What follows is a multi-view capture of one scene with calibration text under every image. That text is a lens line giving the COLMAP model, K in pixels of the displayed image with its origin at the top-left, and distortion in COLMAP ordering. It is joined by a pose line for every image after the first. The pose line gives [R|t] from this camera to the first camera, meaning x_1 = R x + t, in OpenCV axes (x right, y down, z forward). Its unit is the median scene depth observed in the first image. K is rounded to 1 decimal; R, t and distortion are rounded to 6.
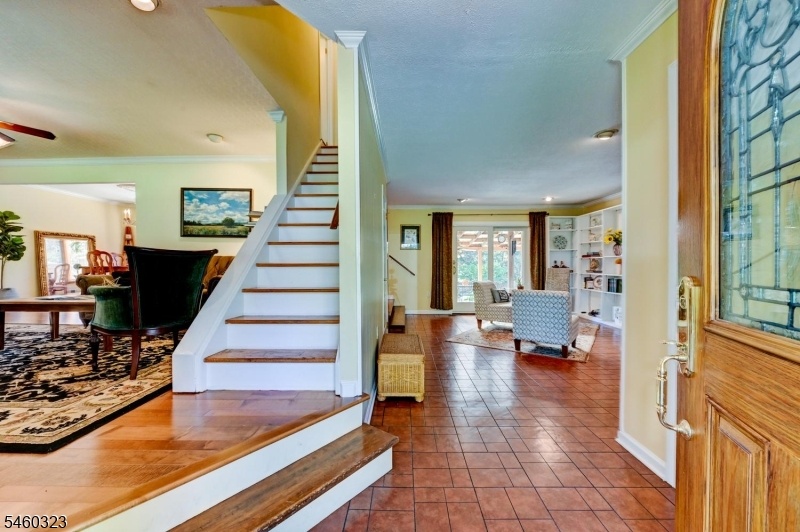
lens RADIAL K [[320.0, 0, 403.3], [0, 320.0, 267.0], [0, 0, 1]] dist [-0.006136, 0.000308]
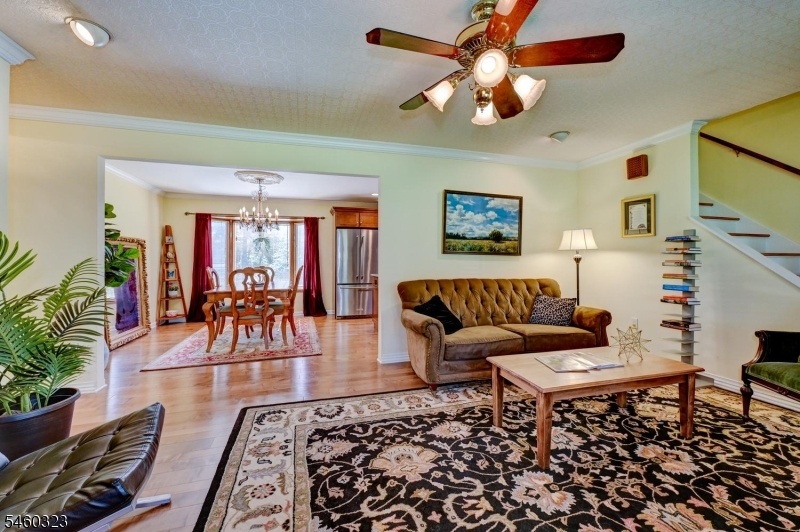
lens RADIAL K [[320.0, 0, 399.8], [0, 320.0, 261.5], [0, 0, 1]] dist [-0.006136, 0.000308]
pose [[0.951316, -0.001788, 0.308211, -1.032331], [0.002578, 0.999994, -0.002155, -0.074944], [-0.308205, 0.002845, 0.951316, 0.304154]]
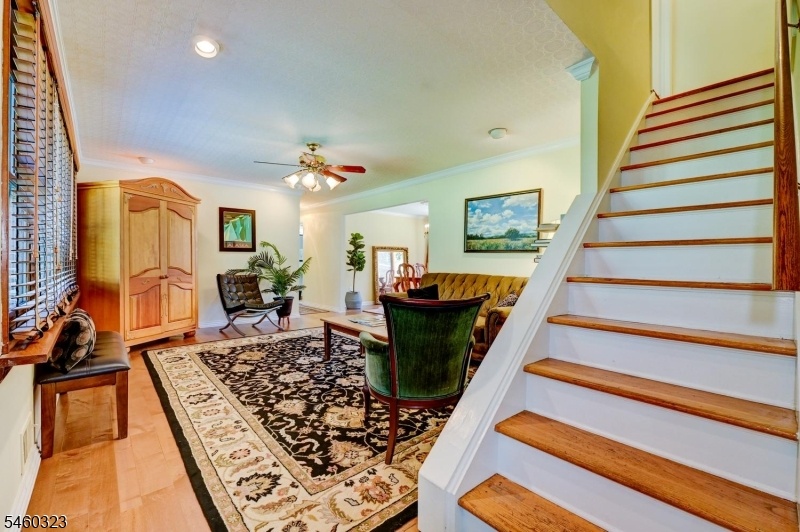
lens RADIAL K [[342.5, 0, 399.3], [0, 342.5, 264.9], [0, 0, 1]] dist [0.002837, -0.000024]
pose [[0.674582, 0.013201, -0.738082, -0.096936], [-0.015201, 0.999876, 0.003990, -0.060432], [0.738043, 0.008528, 0.674700, 0.200272]]
